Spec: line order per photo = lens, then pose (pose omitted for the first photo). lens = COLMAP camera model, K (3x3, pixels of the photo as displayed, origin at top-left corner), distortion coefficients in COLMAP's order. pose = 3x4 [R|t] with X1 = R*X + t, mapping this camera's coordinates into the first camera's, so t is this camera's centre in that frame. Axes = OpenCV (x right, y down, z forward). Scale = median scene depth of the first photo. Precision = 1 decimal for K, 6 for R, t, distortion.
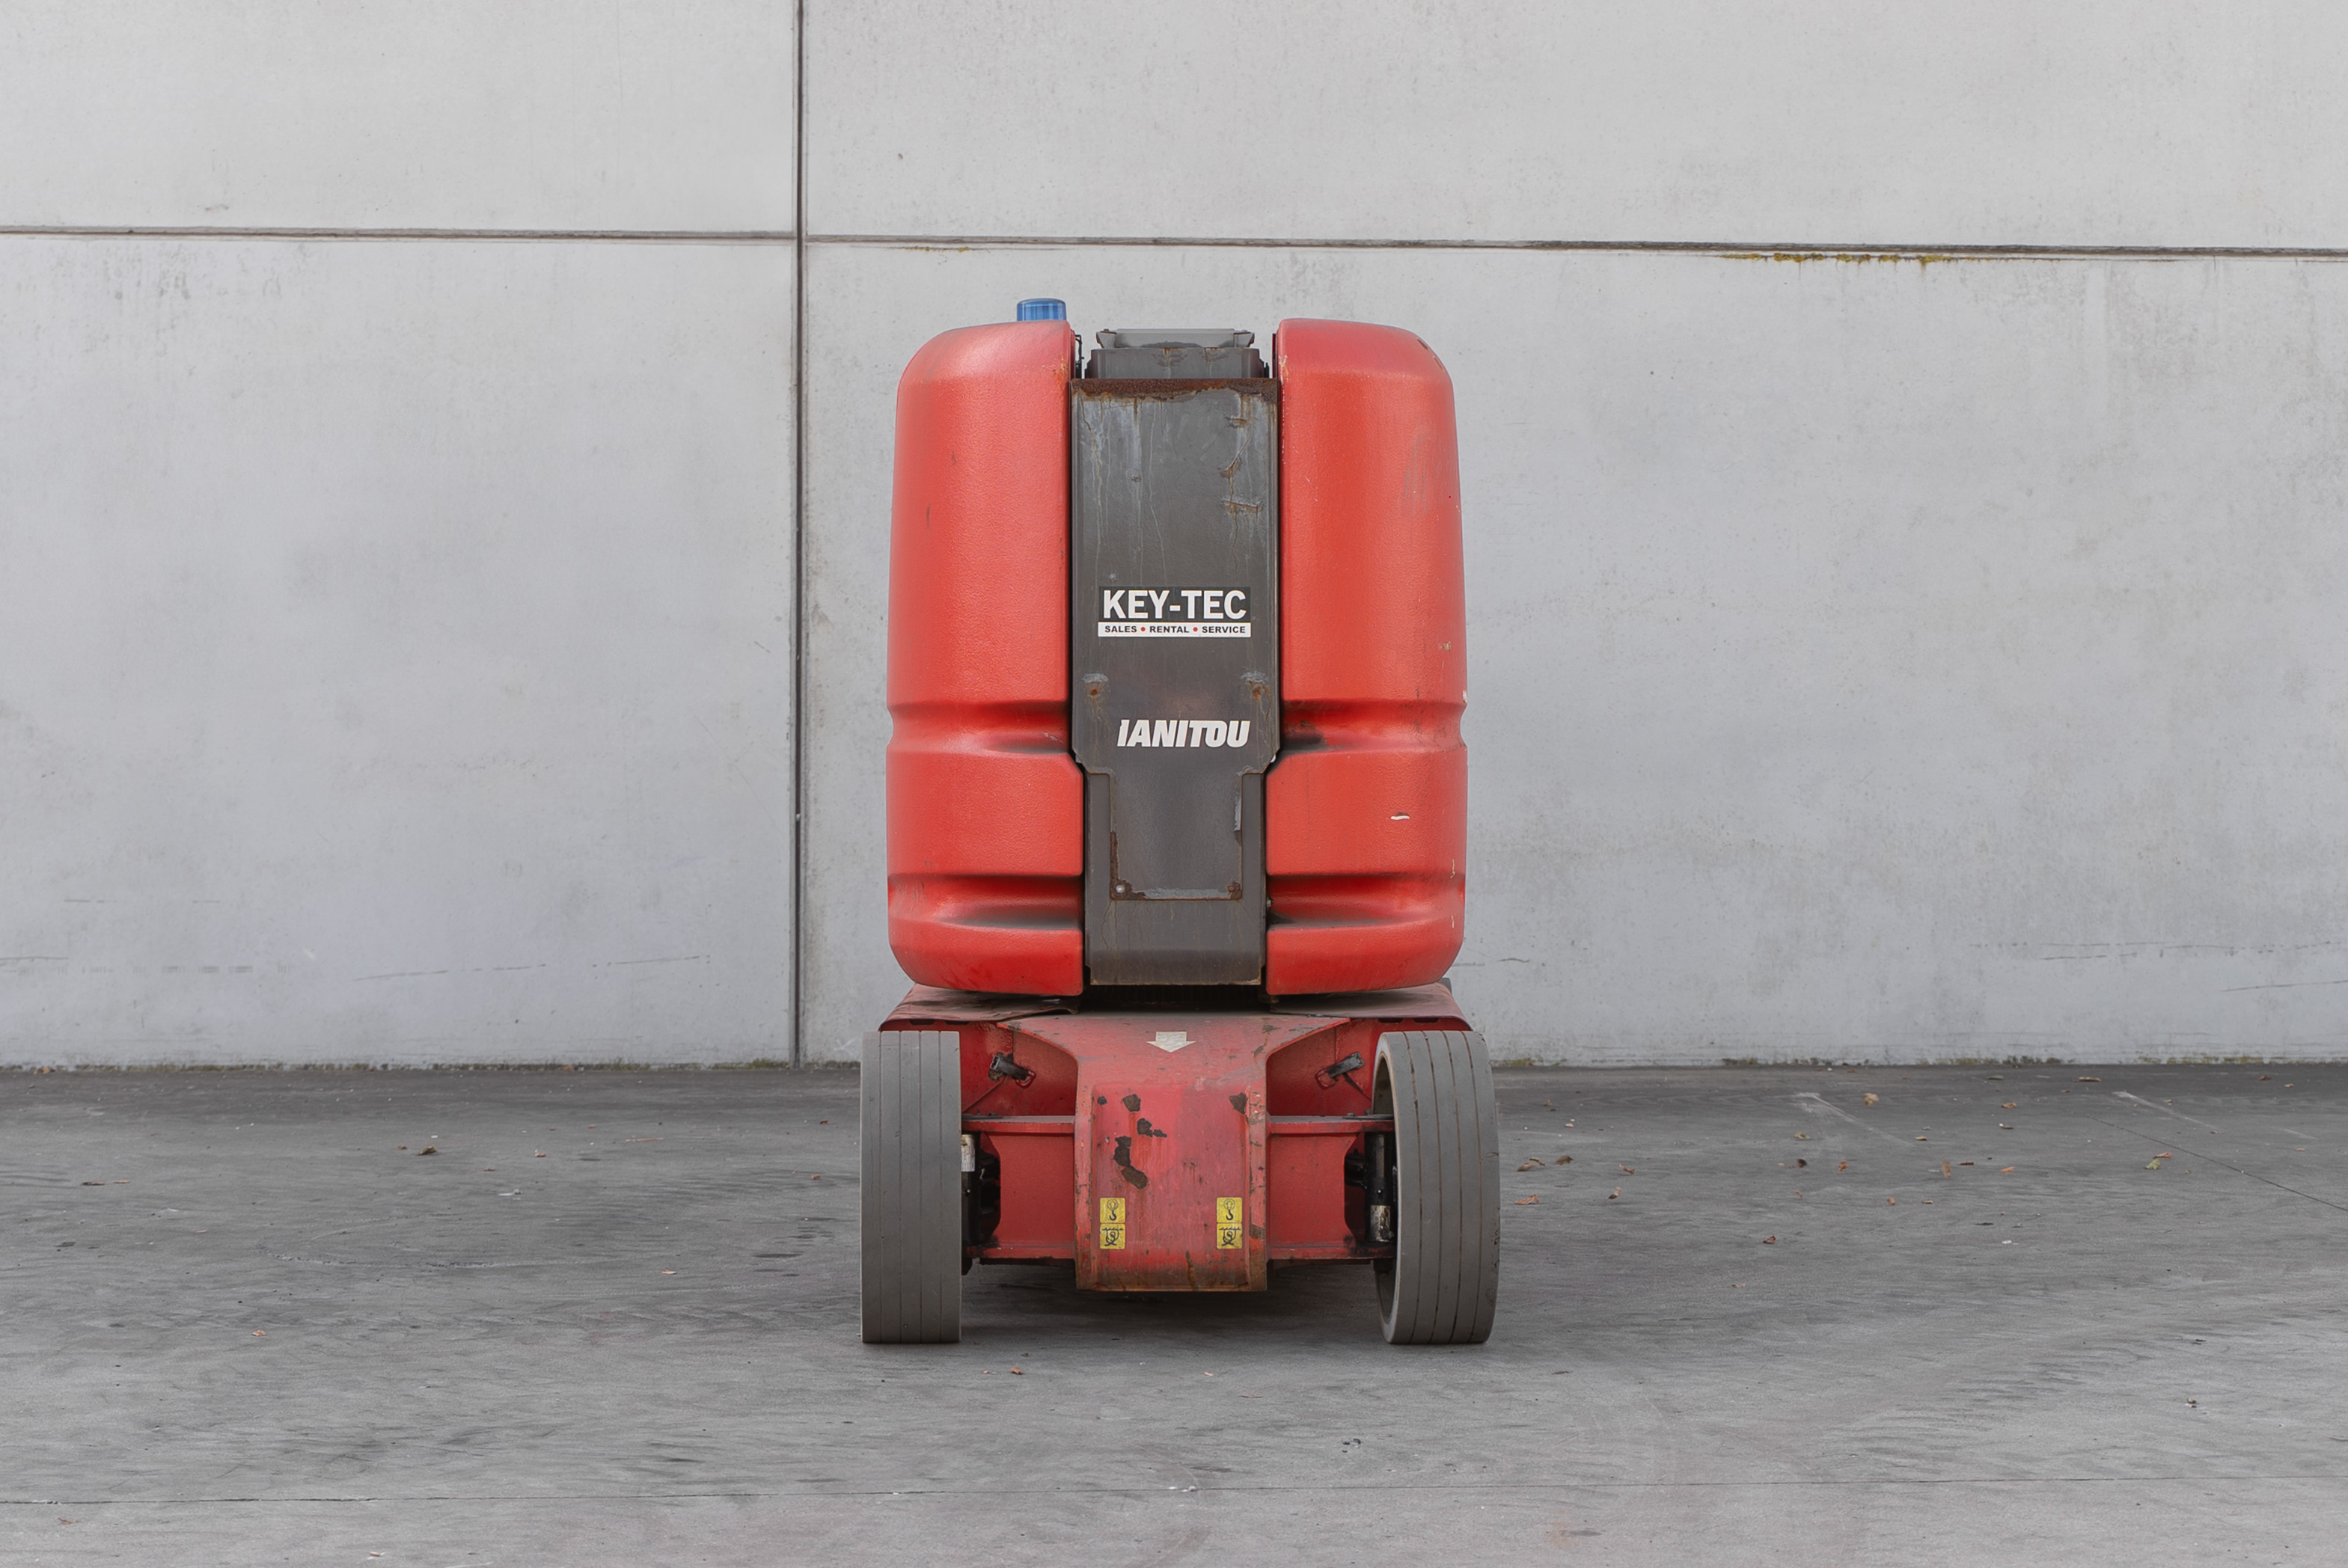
lens RADIAL K [[5159.9, 0, 1068.2], [0, 5159.9, 609.7], [0, 0, 1]] dist [0.014115, 0.000000]
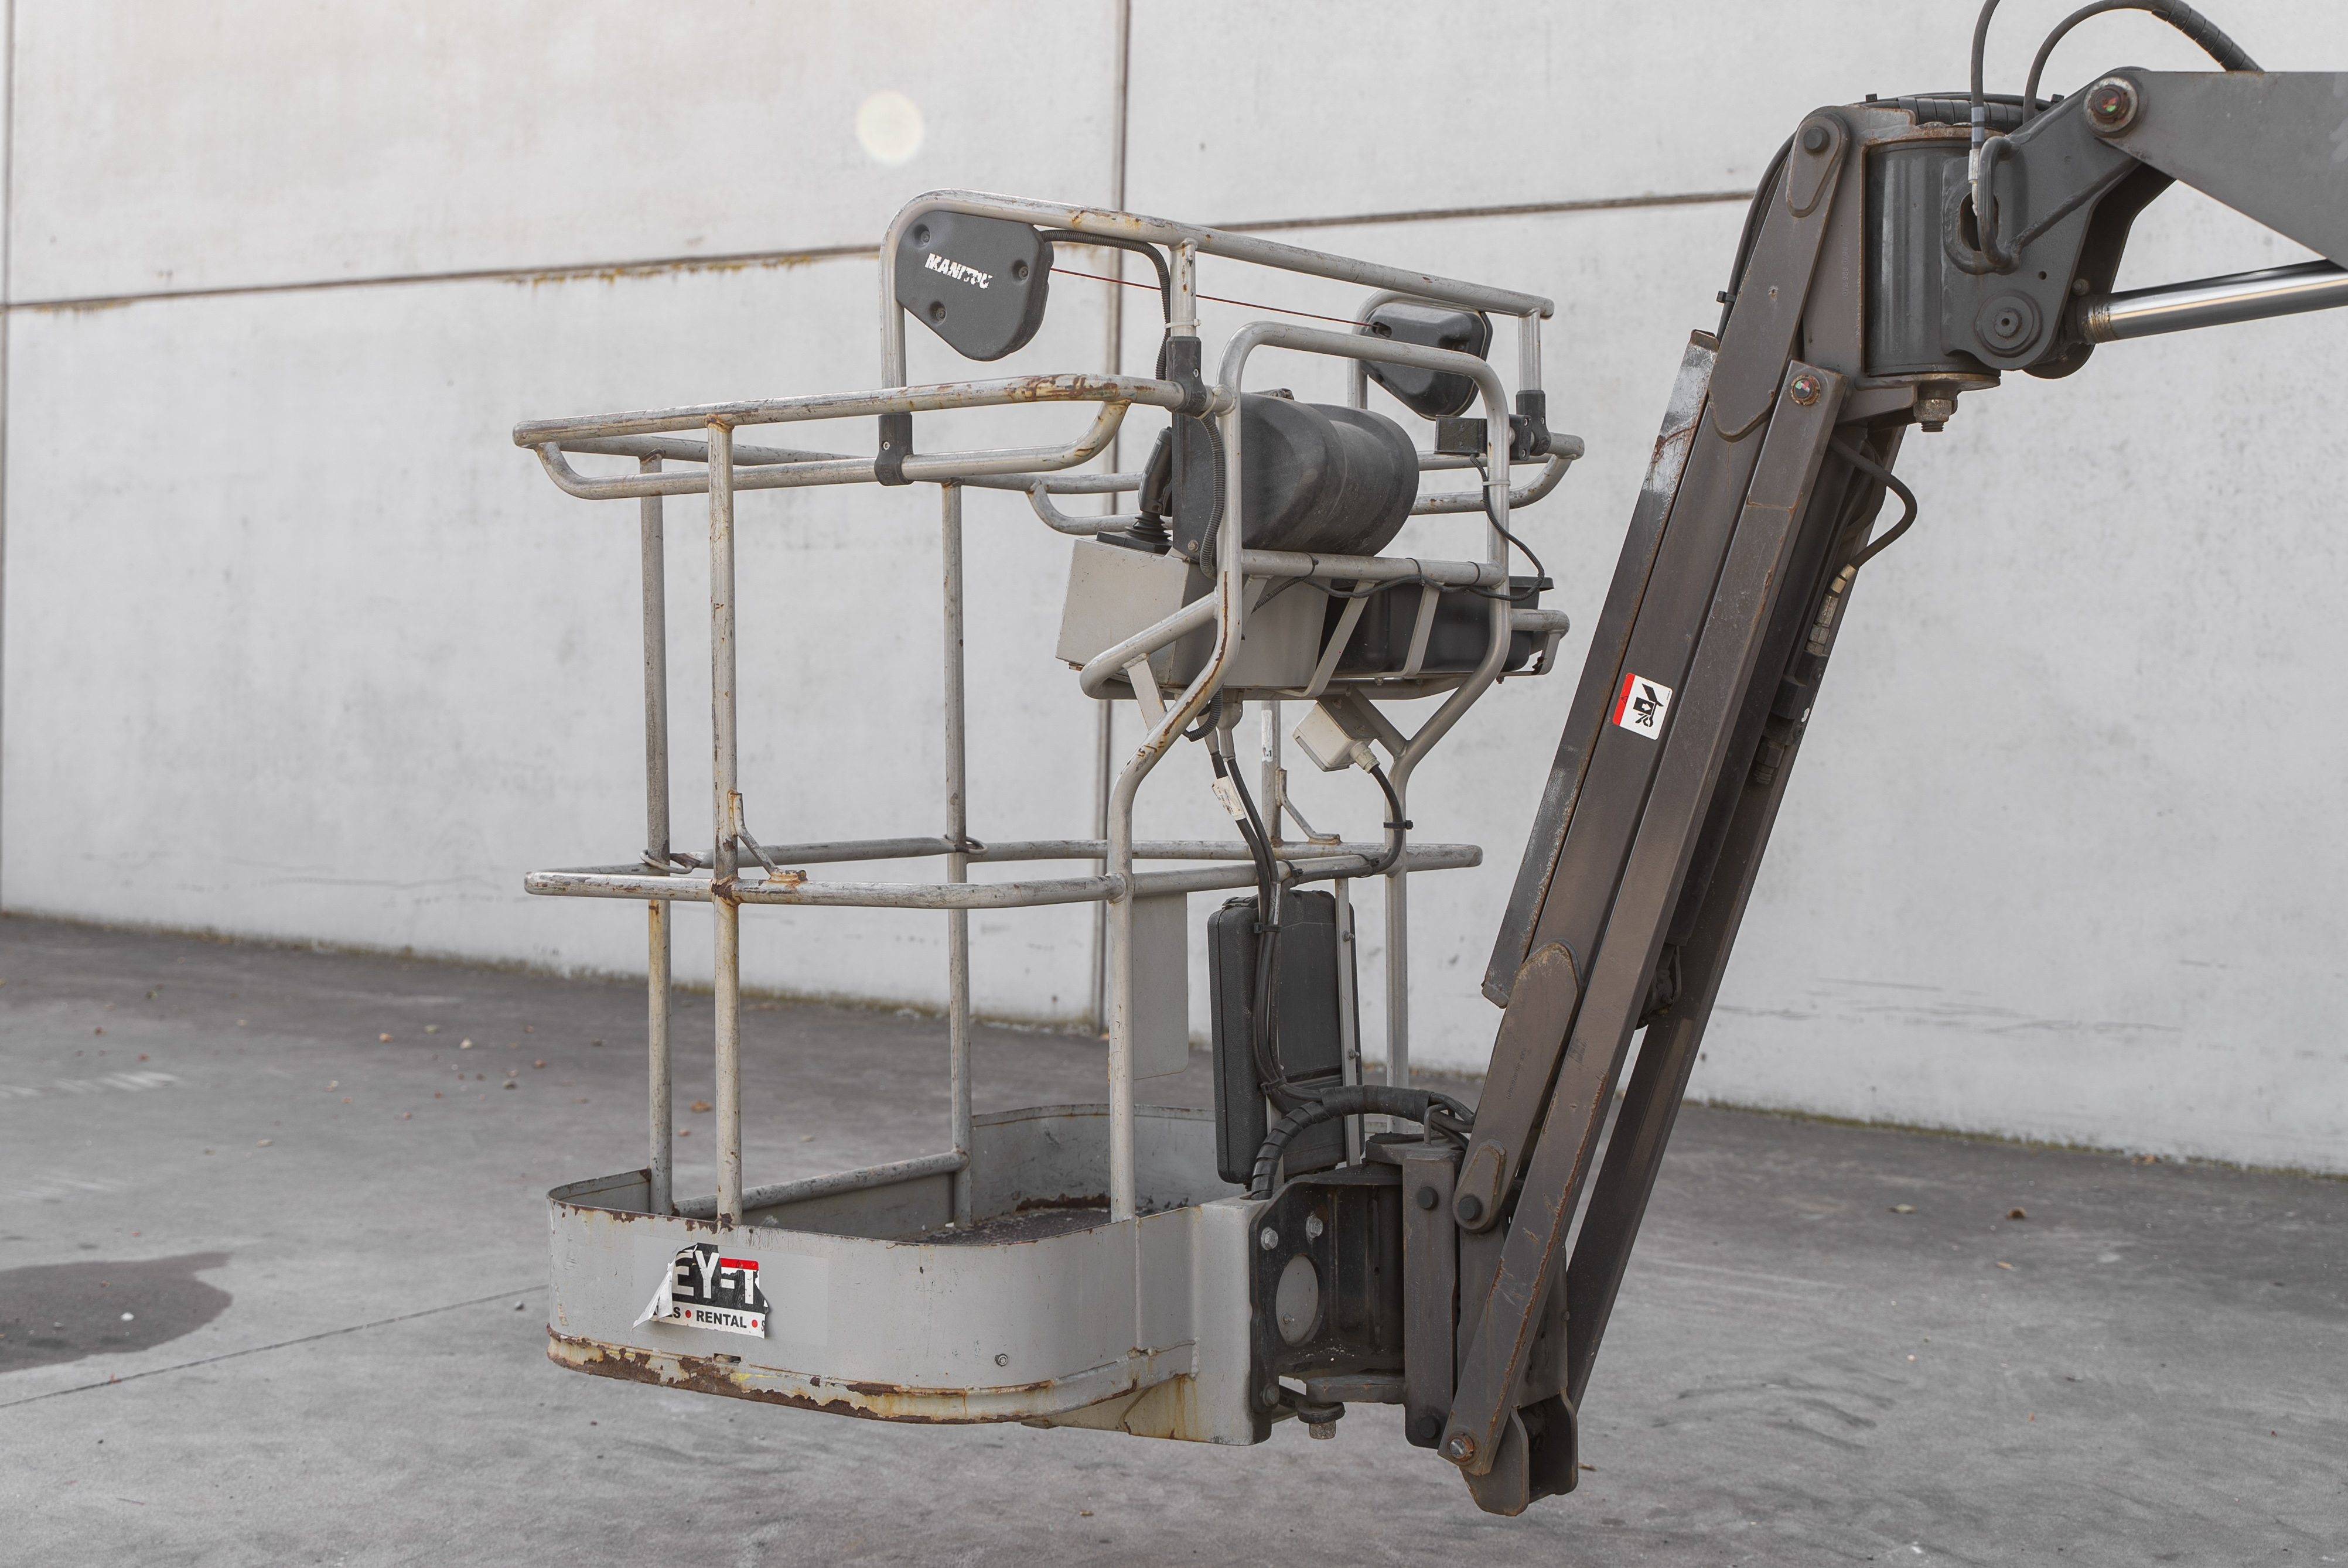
lens RADIAL K [[3206.6, 0, 1121.9], [0, 3206.6, 751.1], [0, 0, 1]] dist [0.003275, 0.000000]
pose [[0.786008, 0.038051, -0.617045, -0.007221], [-0.014563, 0.998967, 0.043052, 0.001618], [0.618045, -0.024853, 0.785750, 0.477635]]
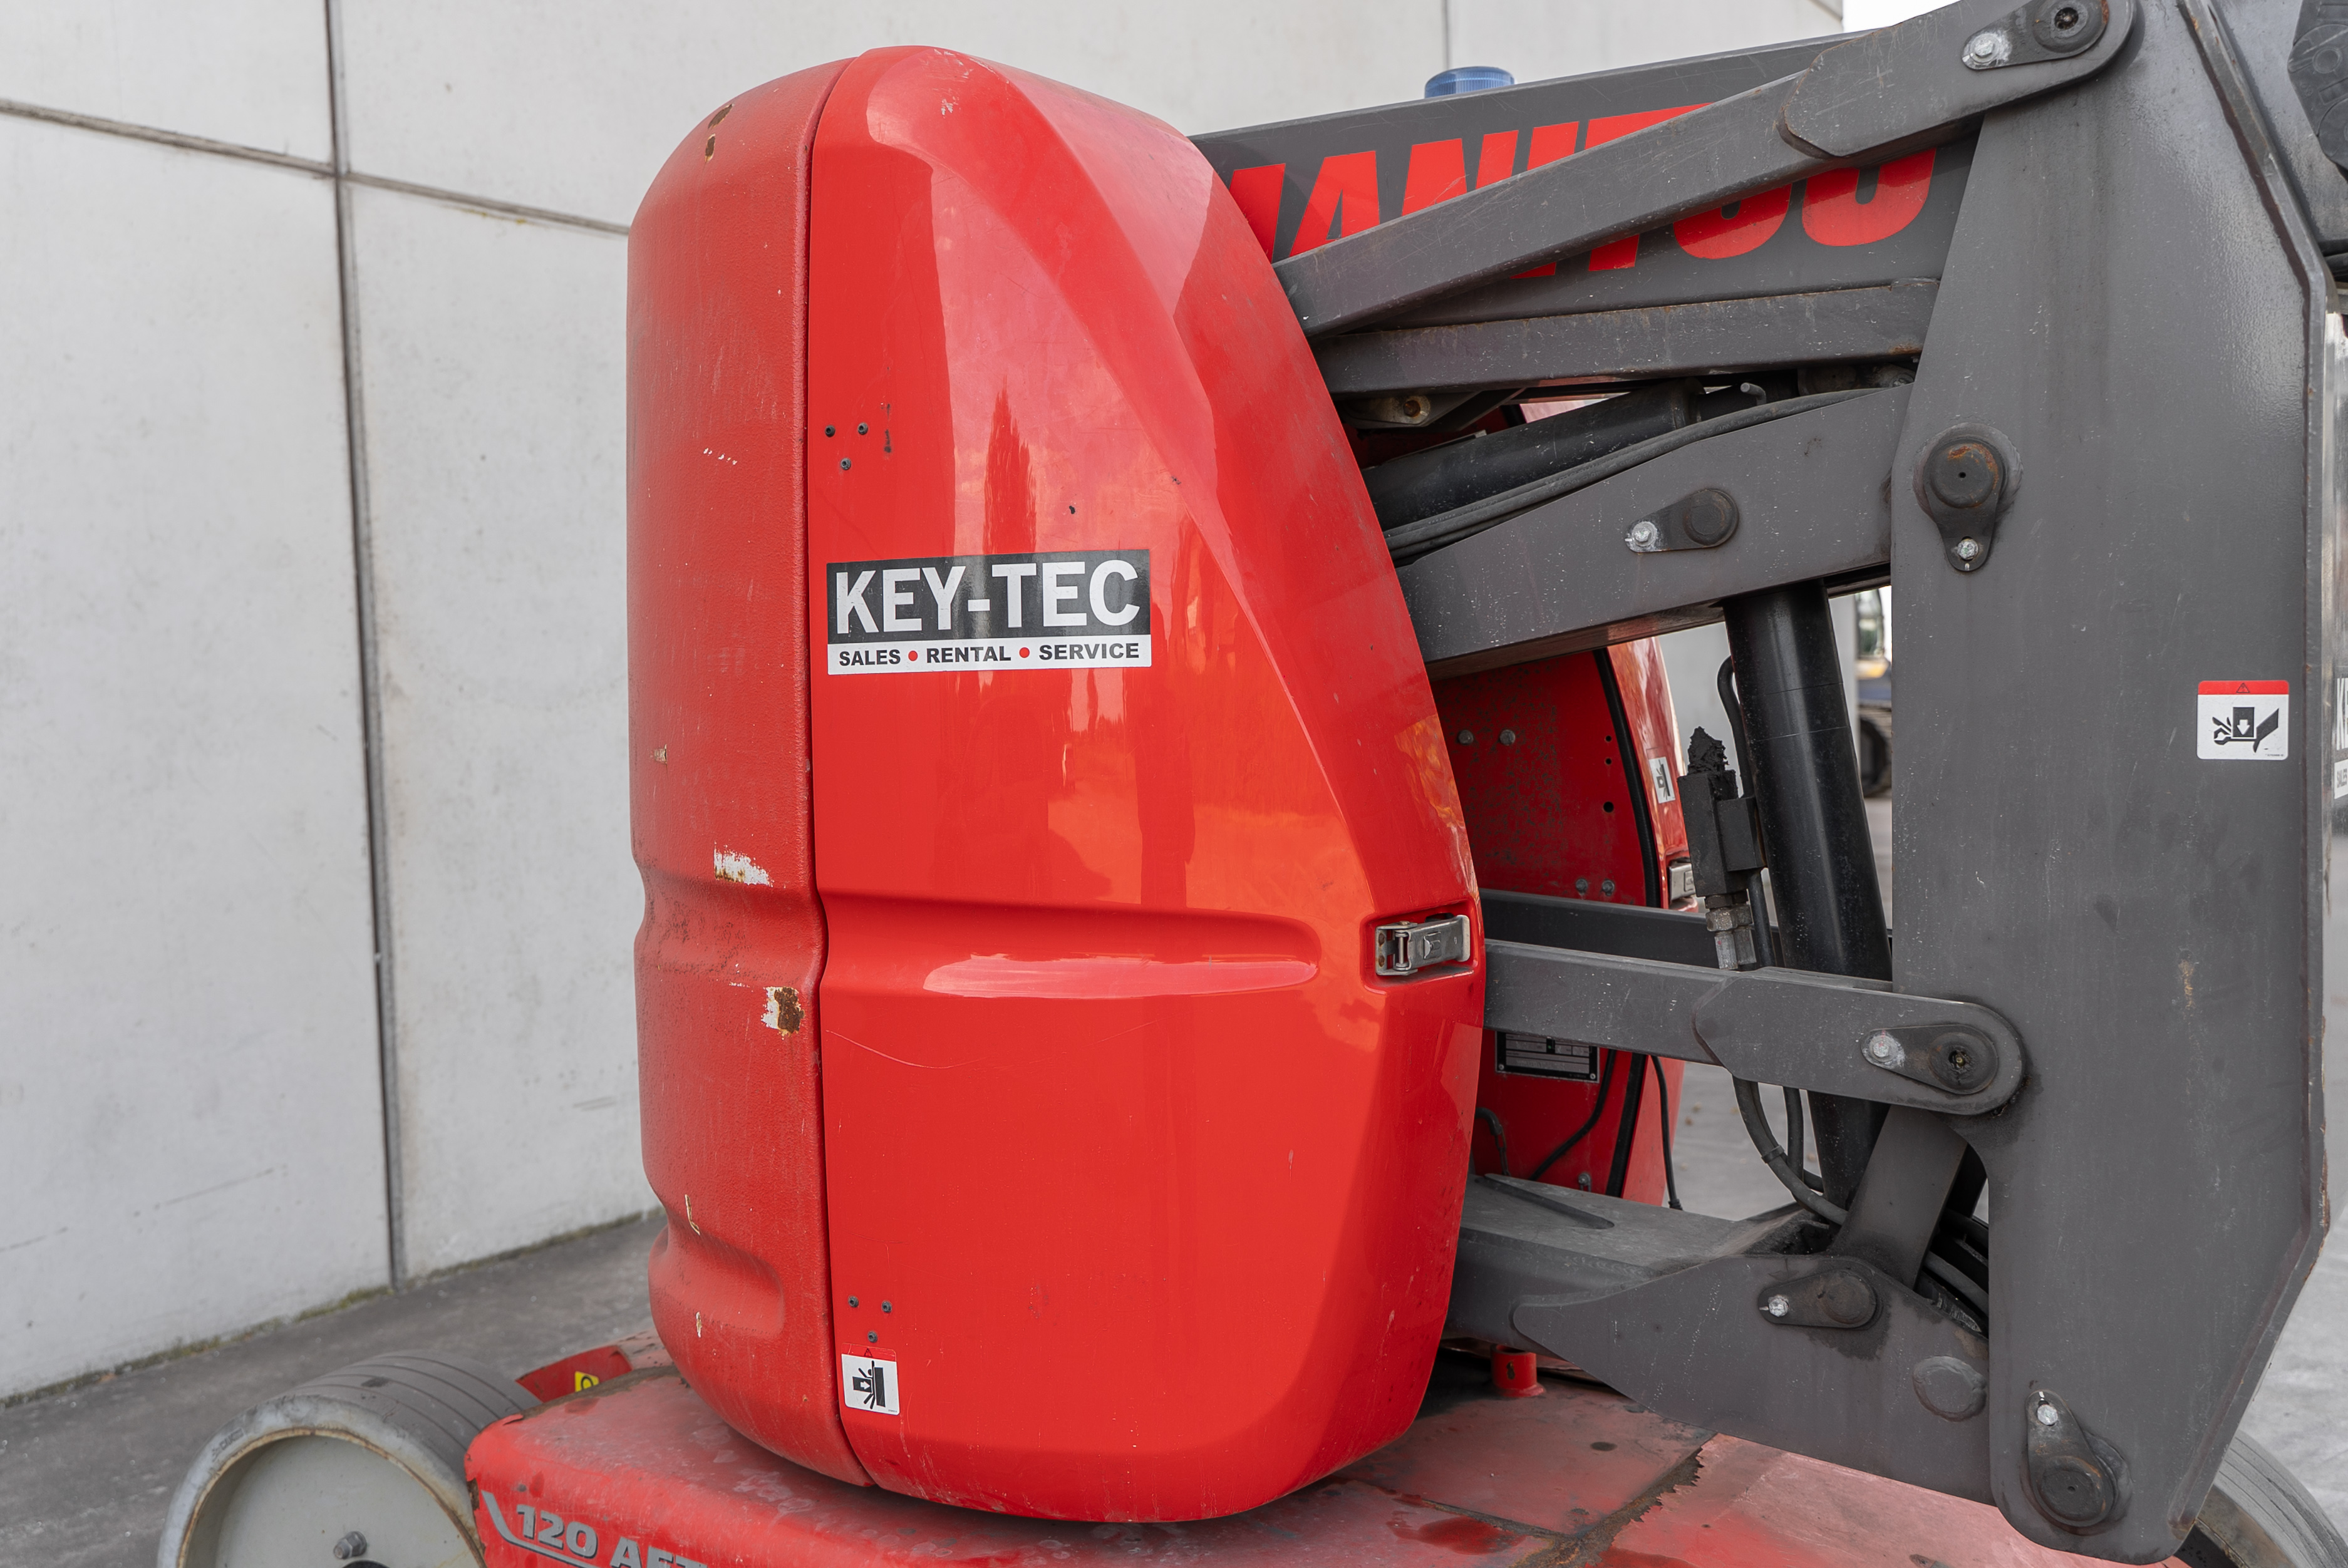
lens RADIAL K [[2118.8, 0, 1036.9], [0, 2118.8, 777.0], [0, 0, 1]] dist [0.010513, -0.013117]
pose [[0.656093, -0.058902, 0.752378, -0.220733], [0.027696, 0.998157, 0.053991, 0.000044], [-0.754171, -0.014585, 0.656516, 0.730604]]
